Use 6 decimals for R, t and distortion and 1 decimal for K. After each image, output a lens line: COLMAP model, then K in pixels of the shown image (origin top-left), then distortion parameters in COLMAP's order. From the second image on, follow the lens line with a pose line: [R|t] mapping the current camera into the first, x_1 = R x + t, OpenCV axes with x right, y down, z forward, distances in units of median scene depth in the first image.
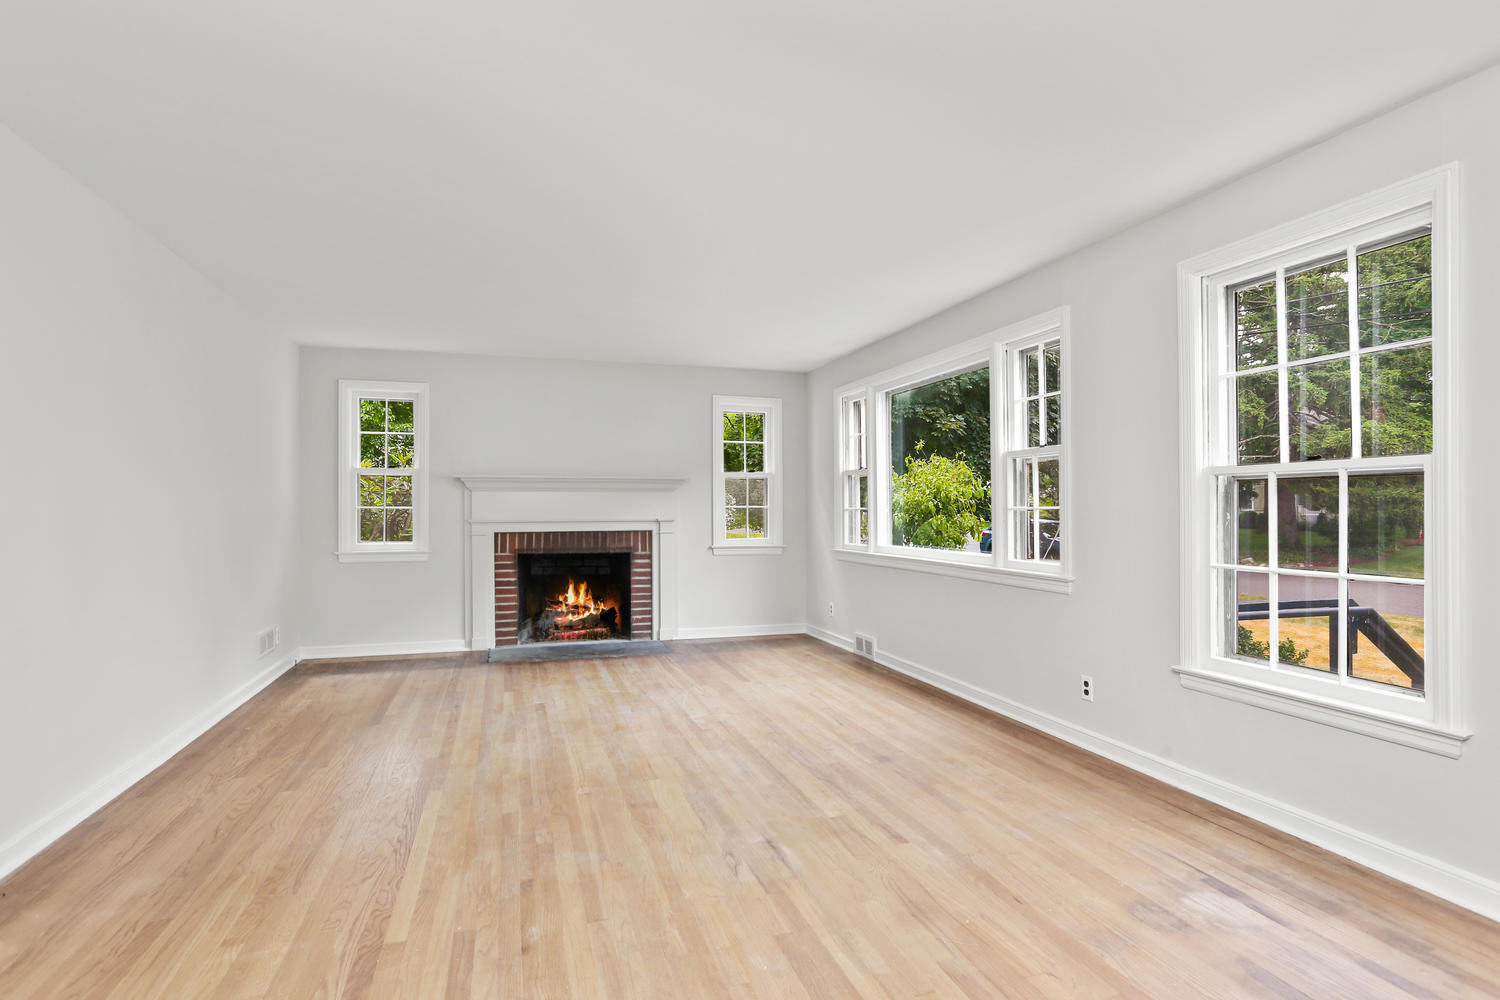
lens RADIAL K [[763.3, 0, 750.0], [0, 763.3, 500.0], [0, 0, 1]] dist [-0.000167, -0.000055]
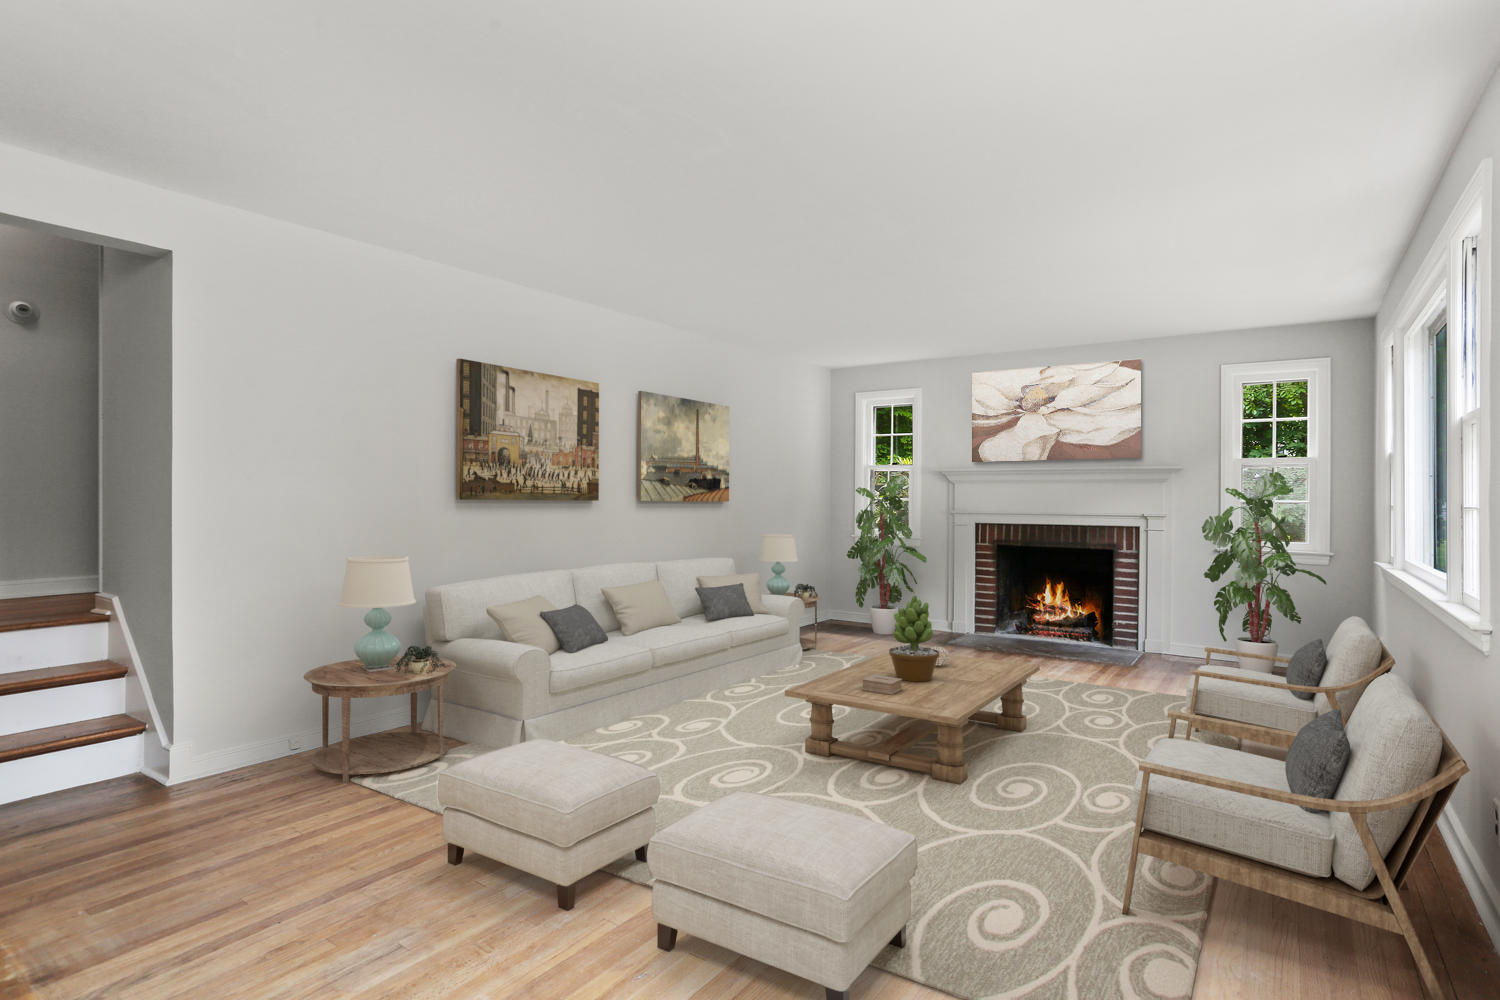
lens RADIAL K [[763.3, 0, 750.0], [0, 763.3, 500.0], [0, 0, 1]] dist [-0.000167, -0.000055]
pose [[0.643141, 0.007794, -0.765708, 0.261378], [-0.000513, 0.999952, 0.009748, 0.000388], [0.765747, -0.005876, 0.643115, 0.084141]]
